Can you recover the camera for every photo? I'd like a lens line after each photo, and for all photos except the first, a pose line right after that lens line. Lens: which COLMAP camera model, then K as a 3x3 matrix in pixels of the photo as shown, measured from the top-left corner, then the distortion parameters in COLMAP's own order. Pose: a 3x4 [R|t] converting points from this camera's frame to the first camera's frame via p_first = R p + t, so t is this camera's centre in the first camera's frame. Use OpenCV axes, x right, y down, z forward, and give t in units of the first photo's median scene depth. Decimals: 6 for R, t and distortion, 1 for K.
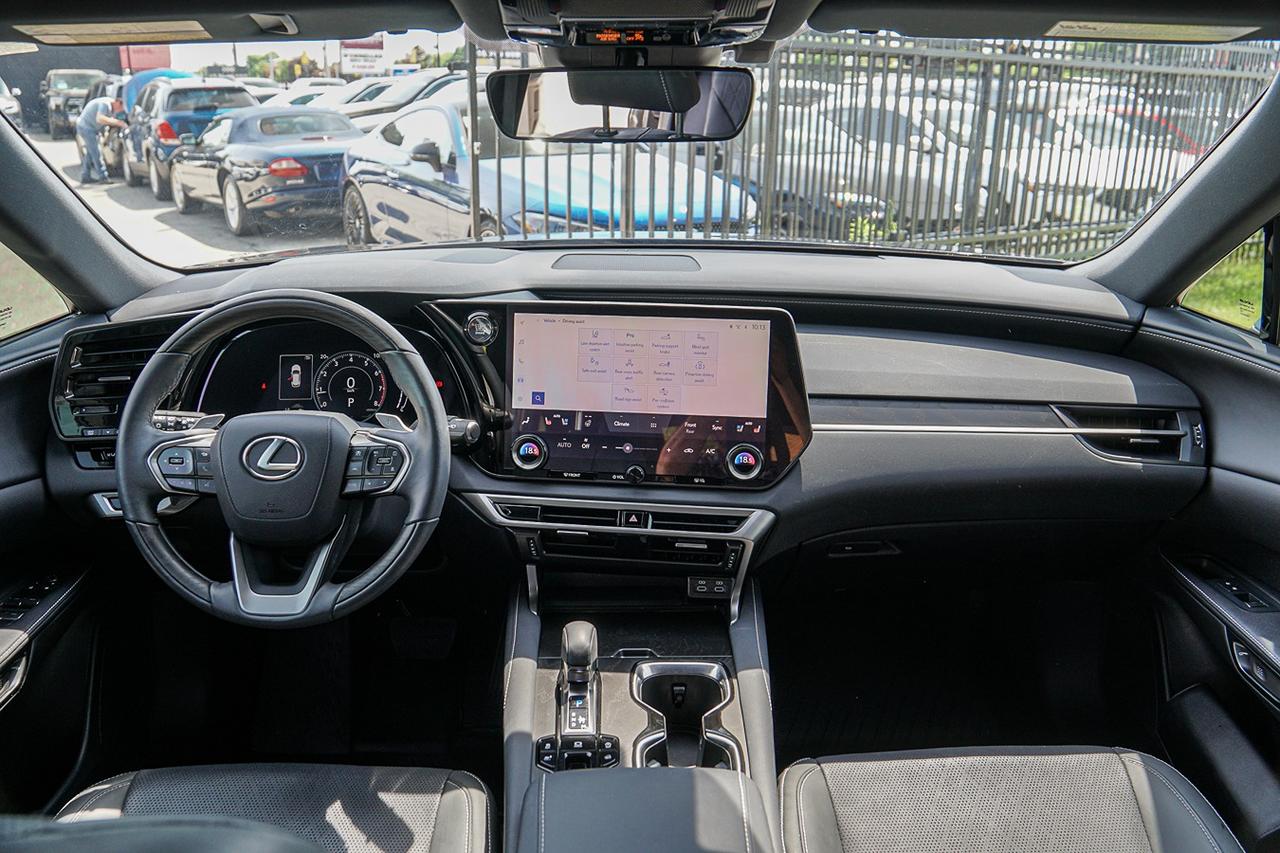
lens RADIAL K [[1003.8, 0, 630.3], [0, 1003.8, 423.5], [0, 0, 1]] dist [-0.136855, 0.110565]
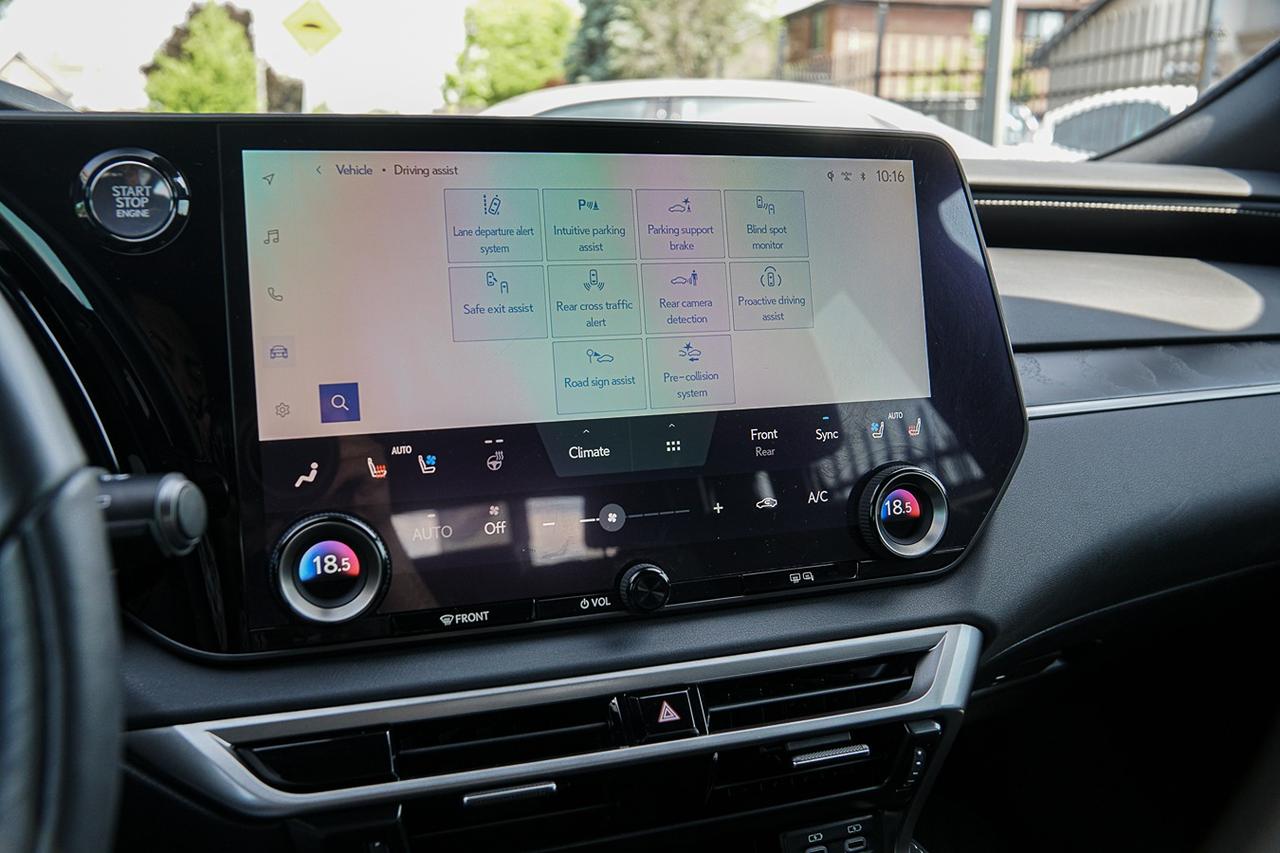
lens RADIAL K [[1102.0, 0, 640.0], [0, 1102.0, 426.5], [0, 0, 1]] dist [-0.101572, 0.111869]
pose [[0.909138, -0.093955, 0.405759, -0.150715], [0.129479, 0.989708, -0.060940, 0.017692], [-0.395857, 0.107940, 0.911946, 0.639204]]
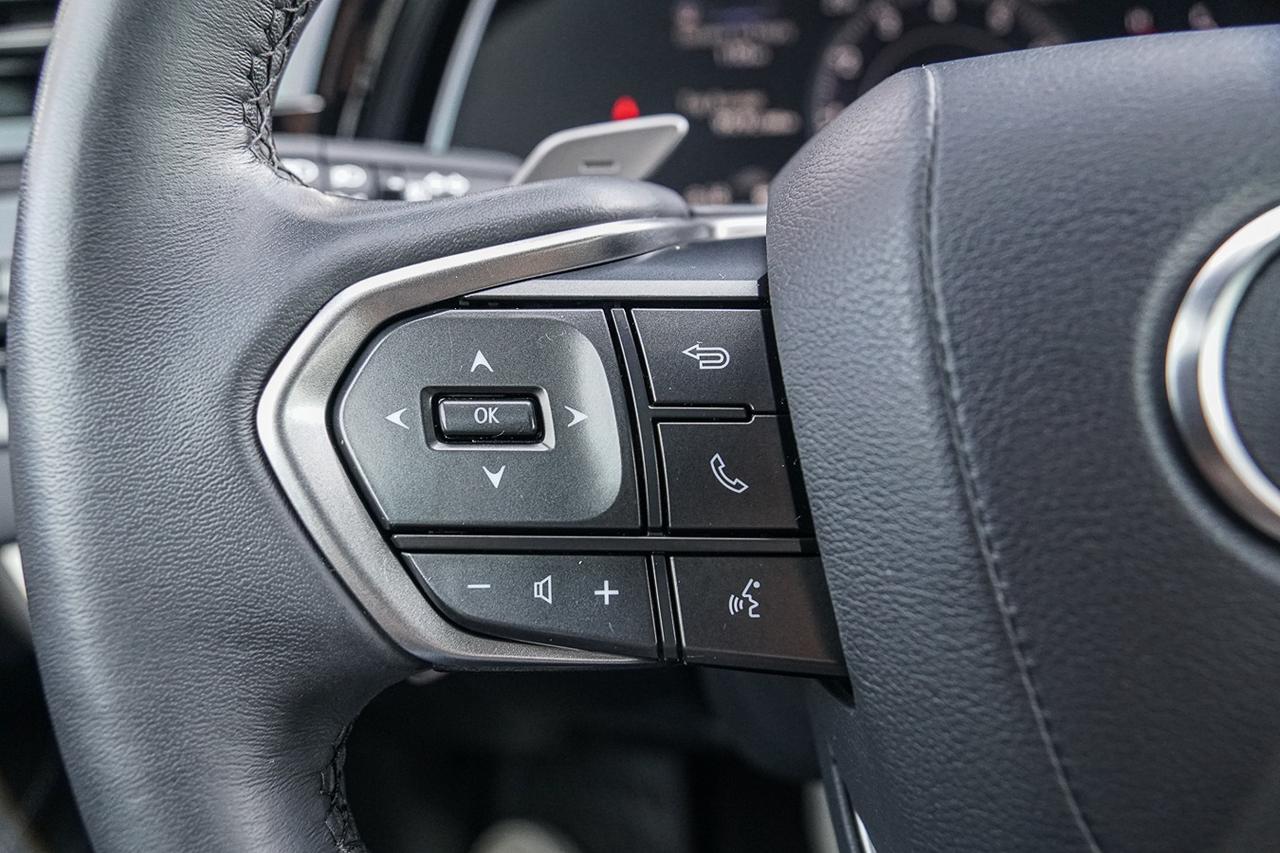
lens RADIAL K [[1102.0, 0, 640.0], [0, 1102.0, 426.5], [0, 0, 1]] dist [-0.101572, 0.111869]
pose [[0.997348, -0.023838, -0.068766, -0.377654], [0.029473, 0.996187, 0.082117, 0.024848], [0.066547, -0.083926, 0.994247, 0.749279]]
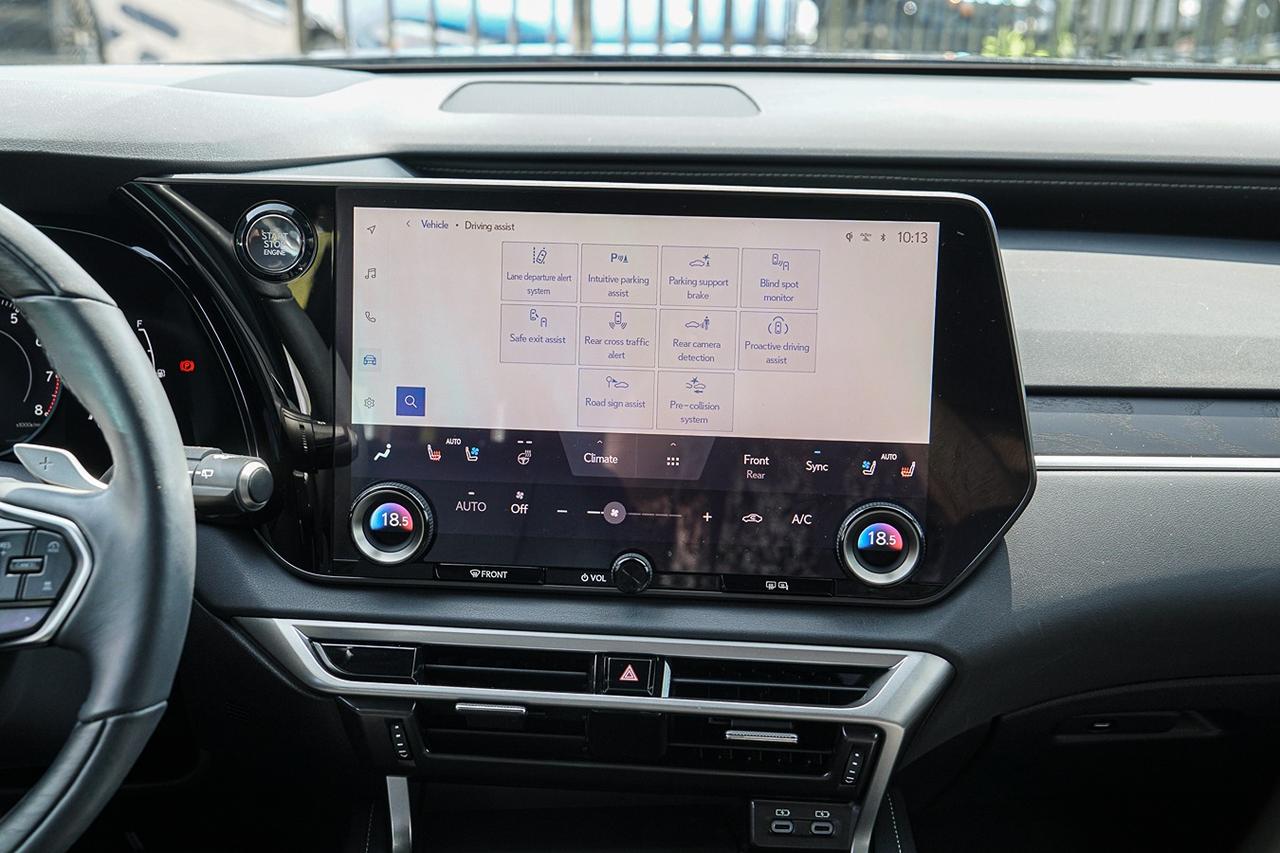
lens RADIAL K [[1698.0, 0, 620.5], [0, 1698.0, 435.4], [0, 0, 1]] dist [0.122895, 0.005942]
pose [[0.999720, -0.006332, 0.022809, -0.016979], [0.005849, 0.999758, 0.021197, -0.025798], [-0.022938, -0.021057, 0.999515, 0.252079]]
